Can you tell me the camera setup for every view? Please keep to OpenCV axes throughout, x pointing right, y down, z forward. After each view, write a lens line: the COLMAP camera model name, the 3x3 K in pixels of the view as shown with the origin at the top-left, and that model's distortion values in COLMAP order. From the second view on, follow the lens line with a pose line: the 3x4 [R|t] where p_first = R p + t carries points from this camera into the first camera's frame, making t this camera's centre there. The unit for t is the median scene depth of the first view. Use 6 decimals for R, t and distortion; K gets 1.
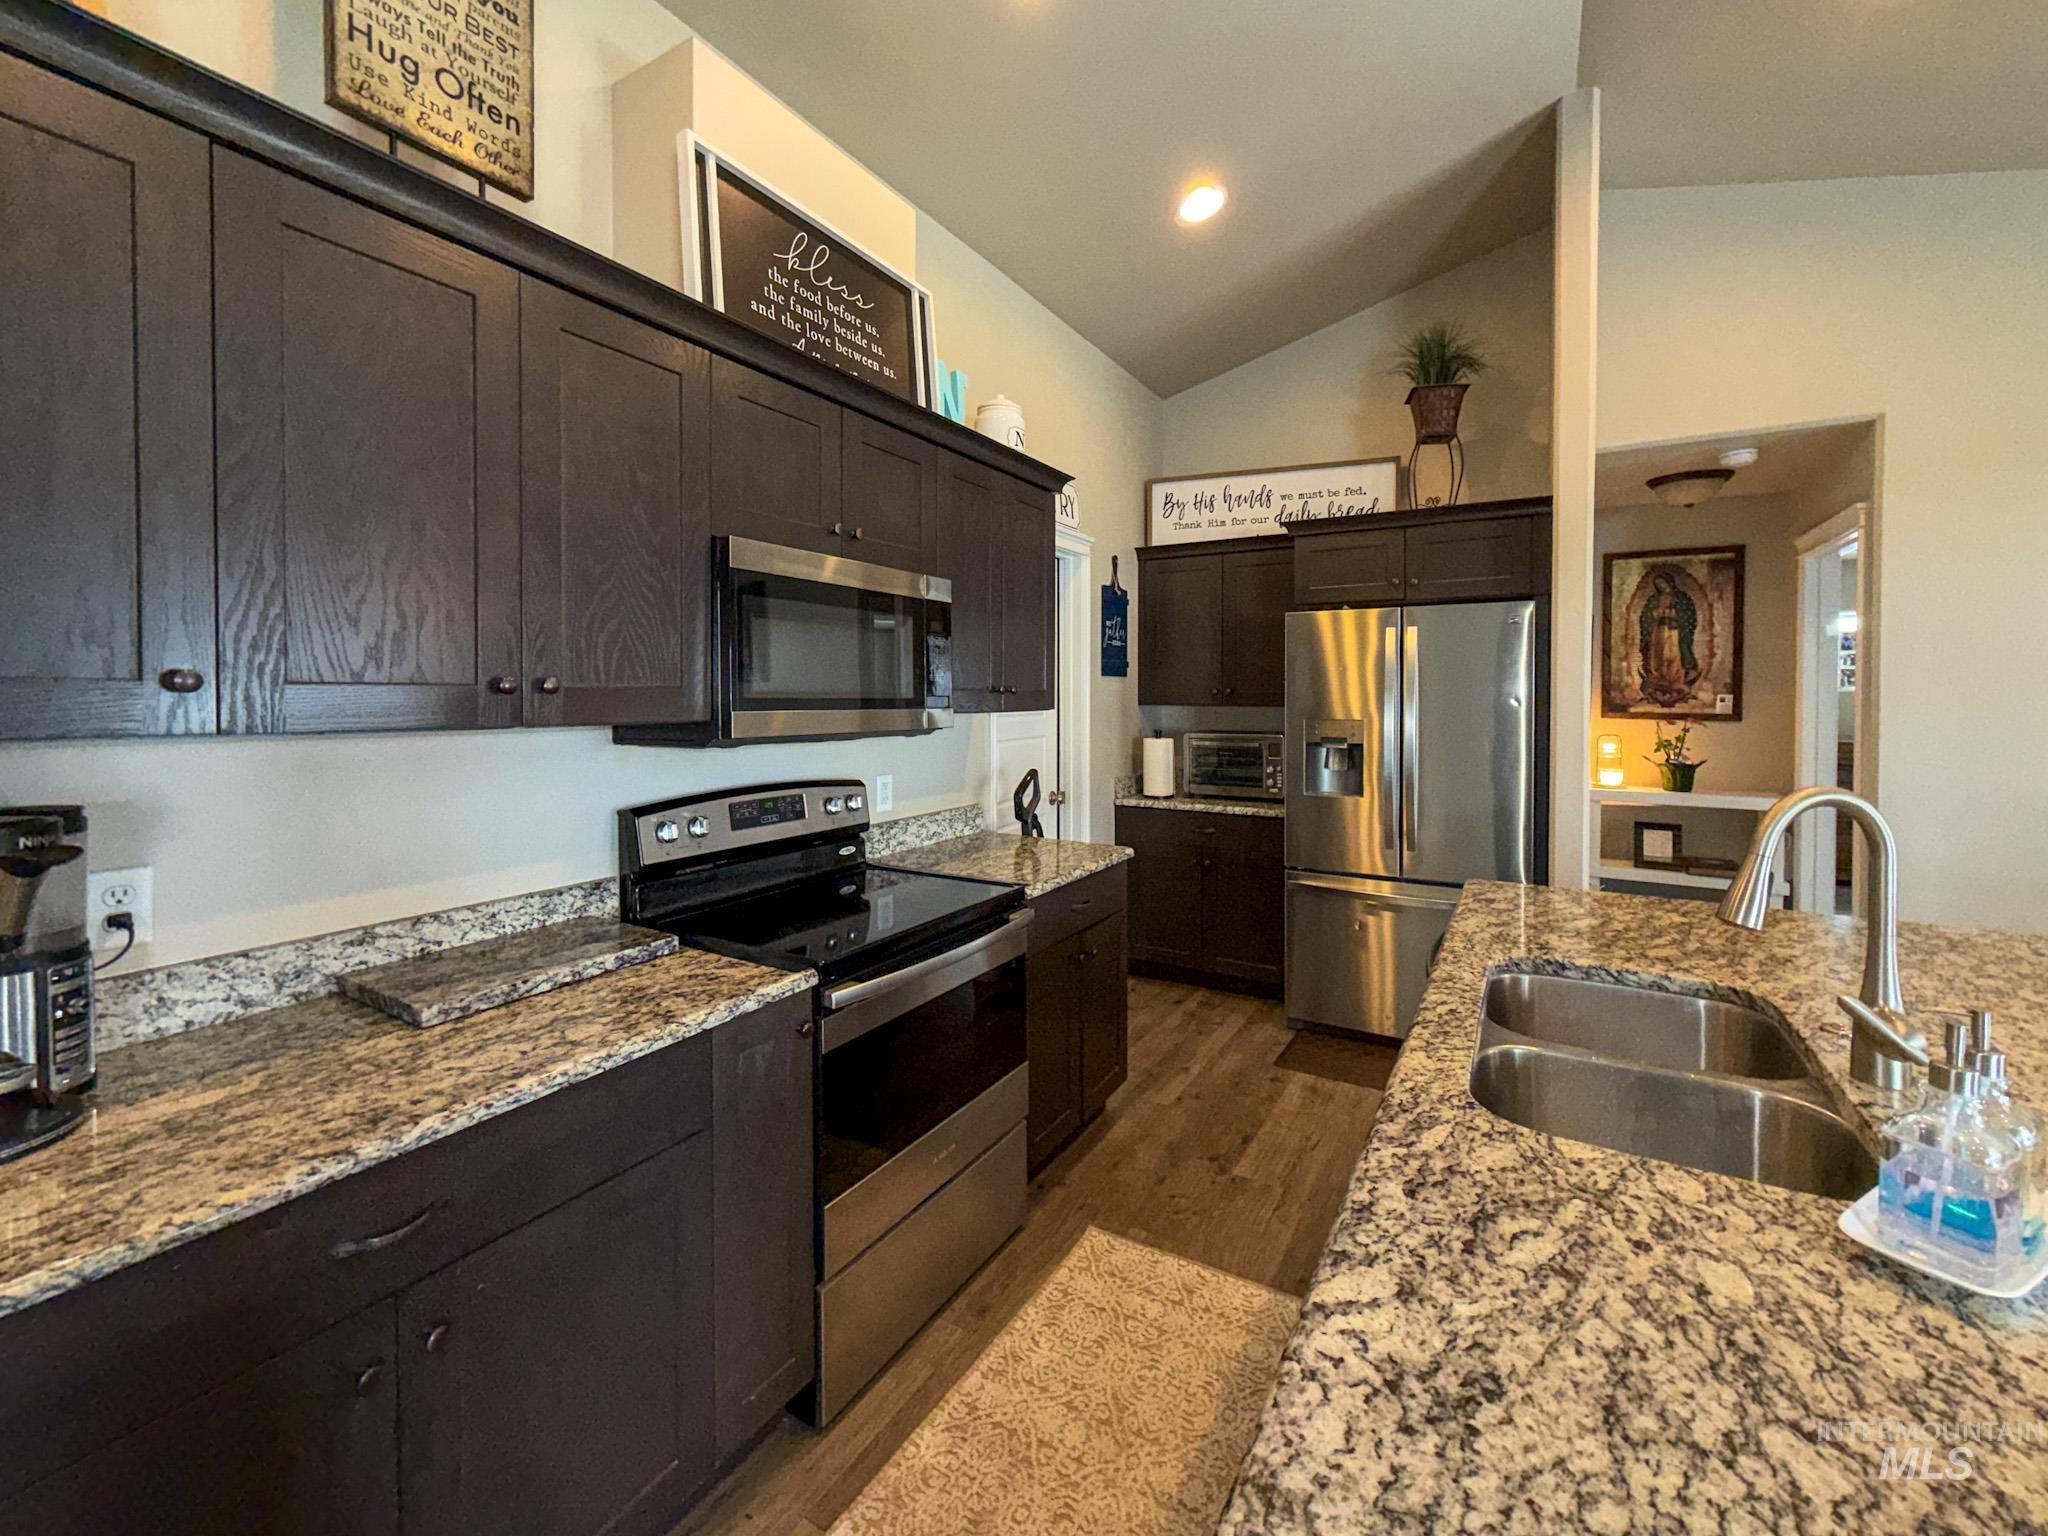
lens RADIAL K [[828.6, 0, 1081.6], [0, 828.6, 705.2], [0, 0, 1]] dist [-0.001119, 0.000204]
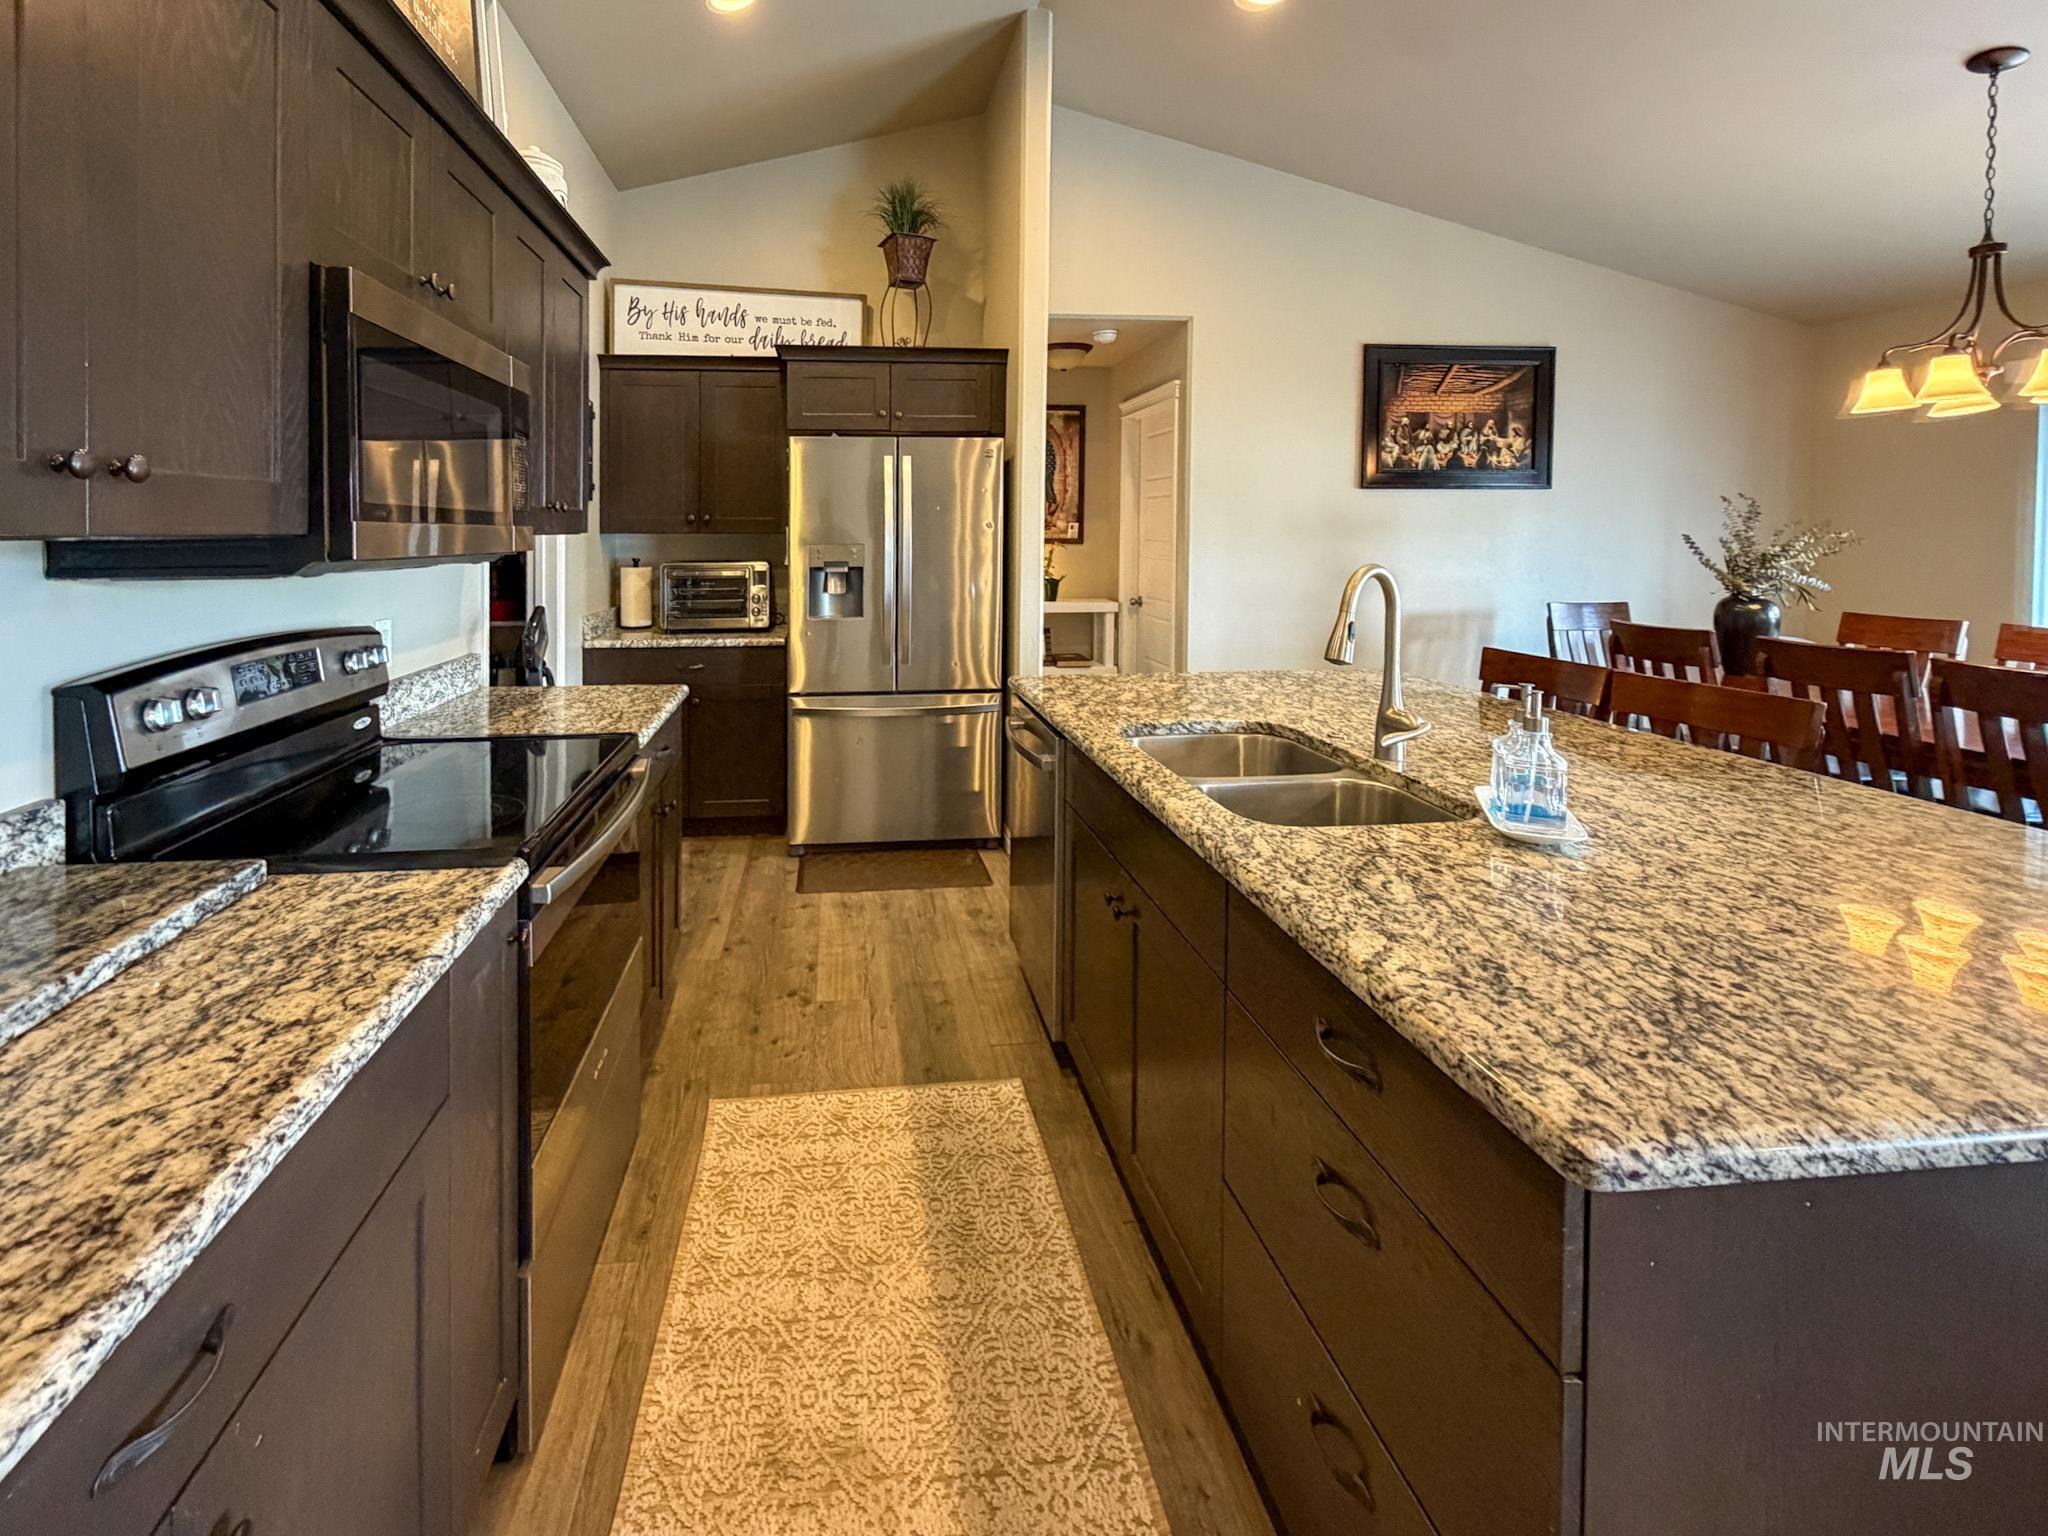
lens RADIAL K [[828.6, 0, 1028.4], [0, 828.6, 540.8], [0, 0, 1]] dist [-0.001119, 0.000204]
pose [[0.821671, -0.016760, 0.569716, -0.211578], [0.012865, 0.999858, 0.010860, 0.014037], [-0.569817, -0.001594, 0.821770, 0.062375]]
